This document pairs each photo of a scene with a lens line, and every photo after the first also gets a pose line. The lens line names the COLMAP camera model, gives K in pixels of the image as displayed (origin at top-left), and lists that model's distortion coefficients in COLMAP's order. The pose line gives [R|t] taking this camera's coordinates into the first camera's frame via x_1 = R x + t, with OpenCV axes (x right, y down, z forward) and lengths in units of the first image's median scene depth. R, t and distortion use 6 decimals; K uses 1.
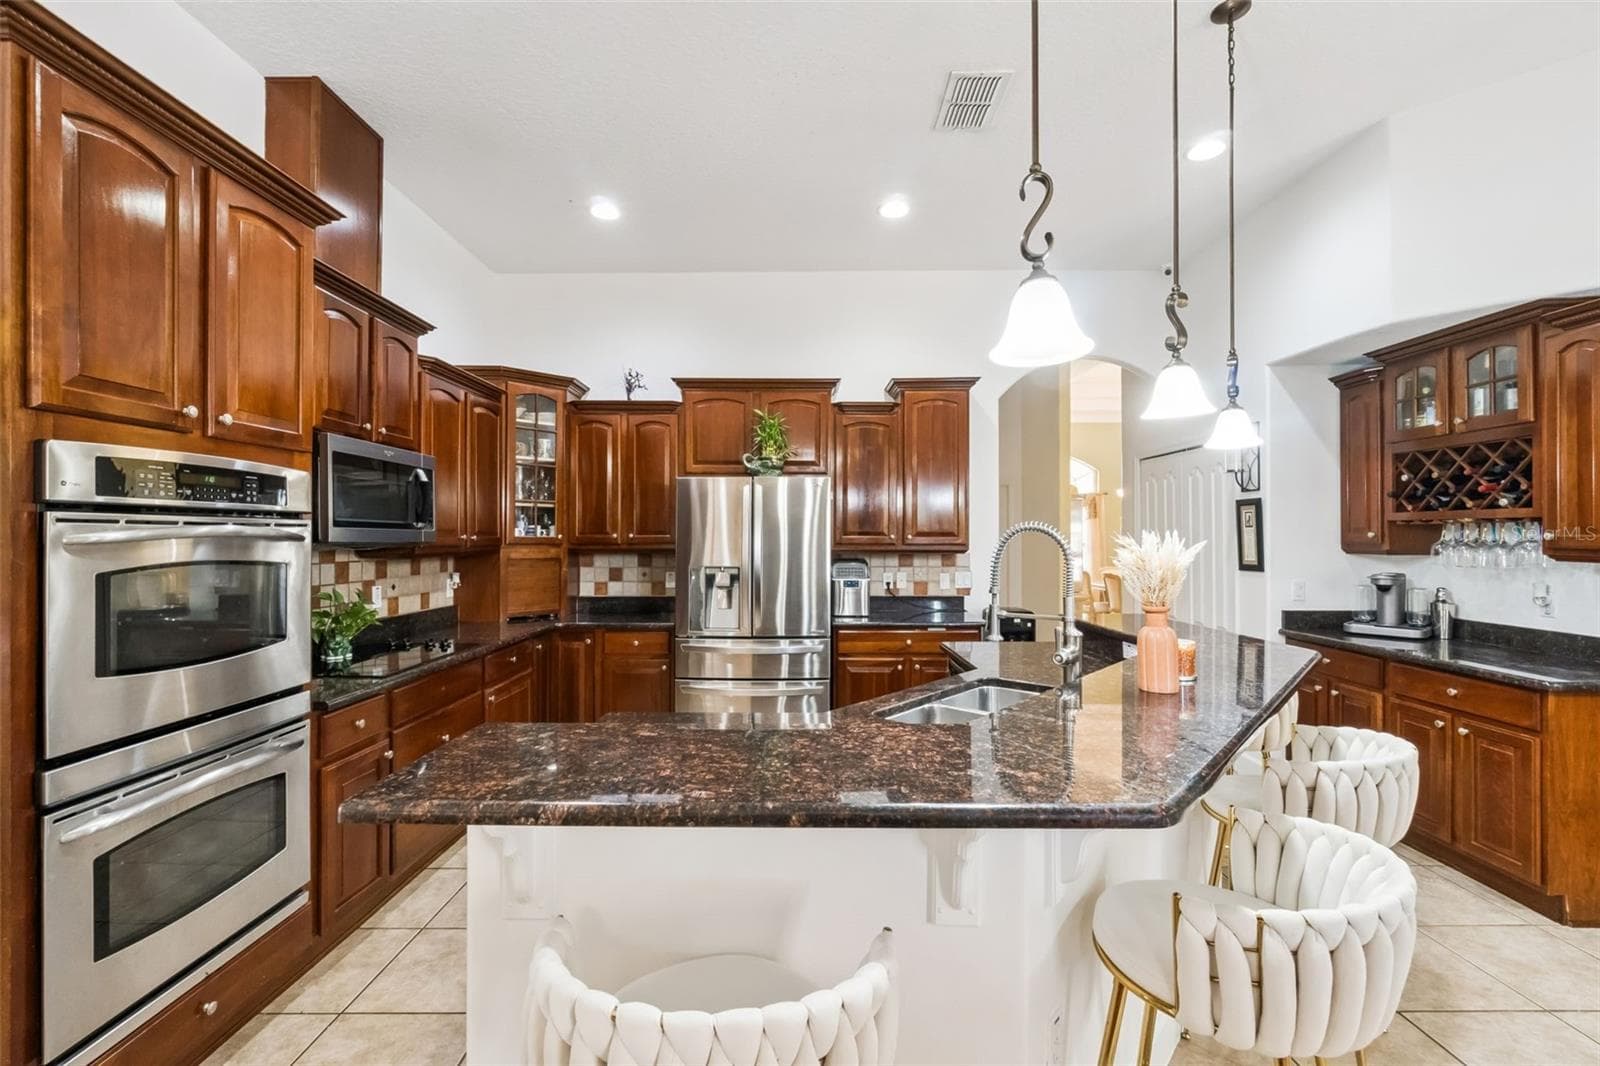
lens RADIAL K [[676.6, 0, 804.0], [0, 676.6, 531.2], [0, 0, 1]] dist [0.014698, 0.000116]
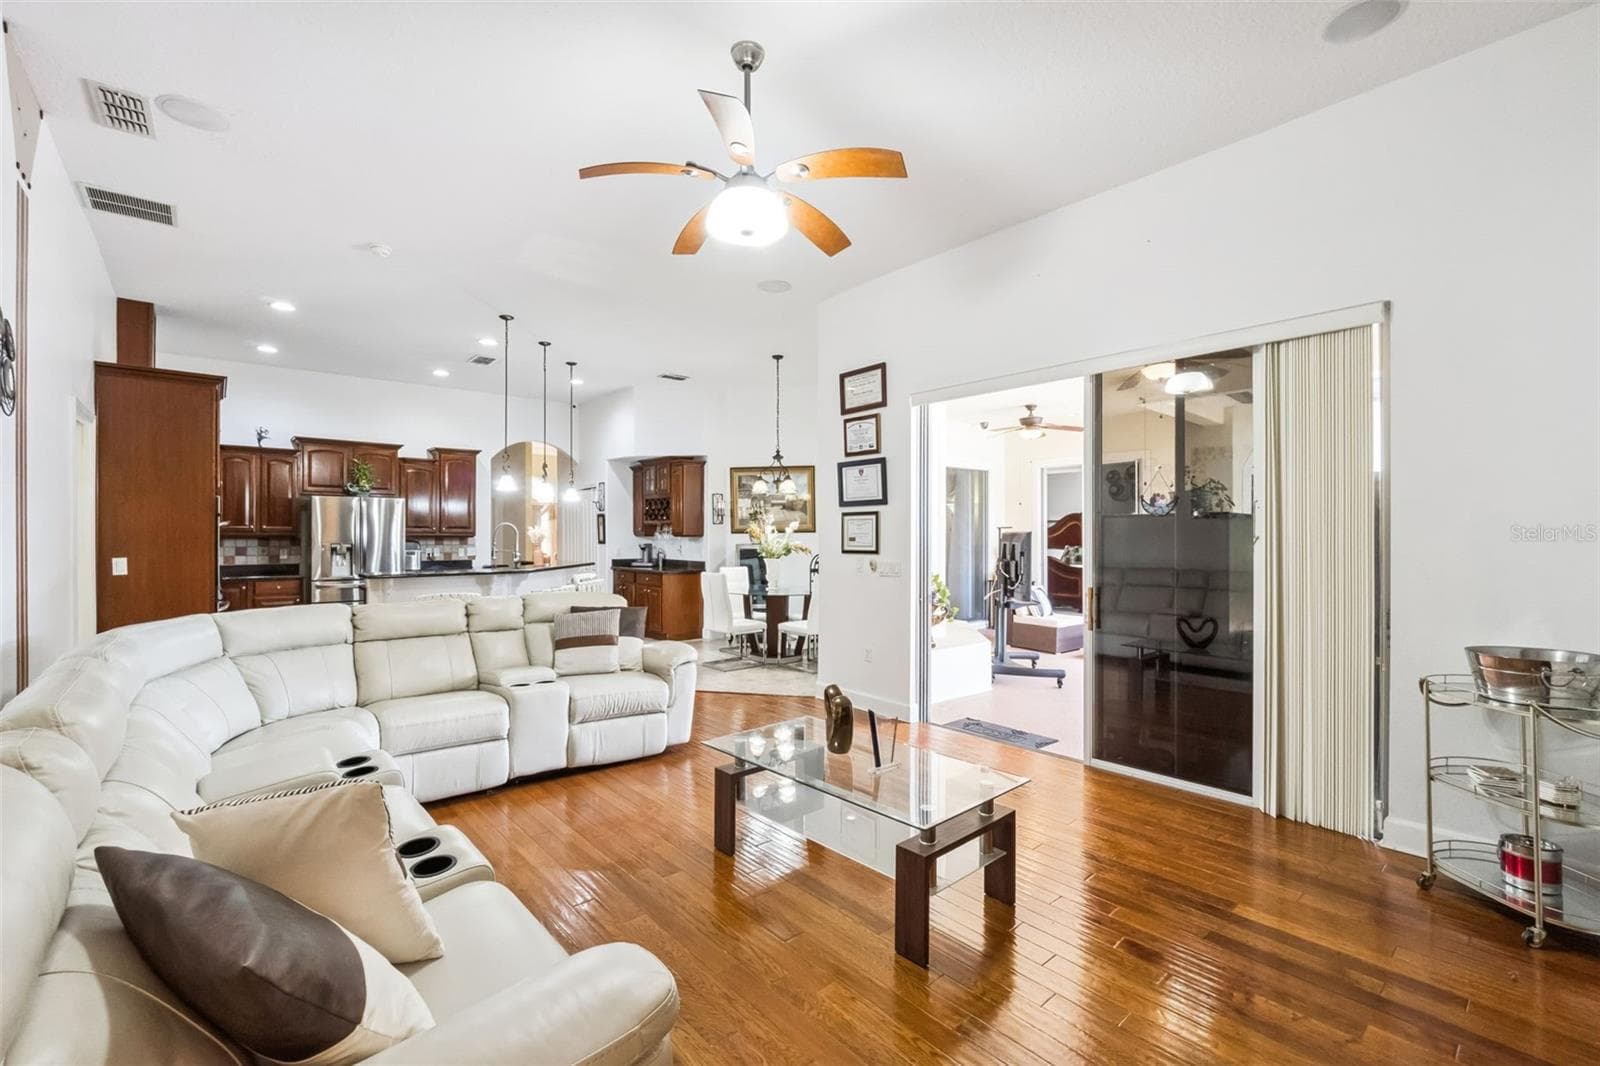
lens RADIAL K [[676.6, 0, 797.7], [0, 676.6, 532.4], [0, 0, 1]] dist [0.014698, 0.000116]
pose [[0.741275, 0.002513, 0.671196, -0.423398], [-0.004995, 0.999986, 0.001772, 0.010083], [-0.671182, -0.004666, 0.741277, -1.195973]]
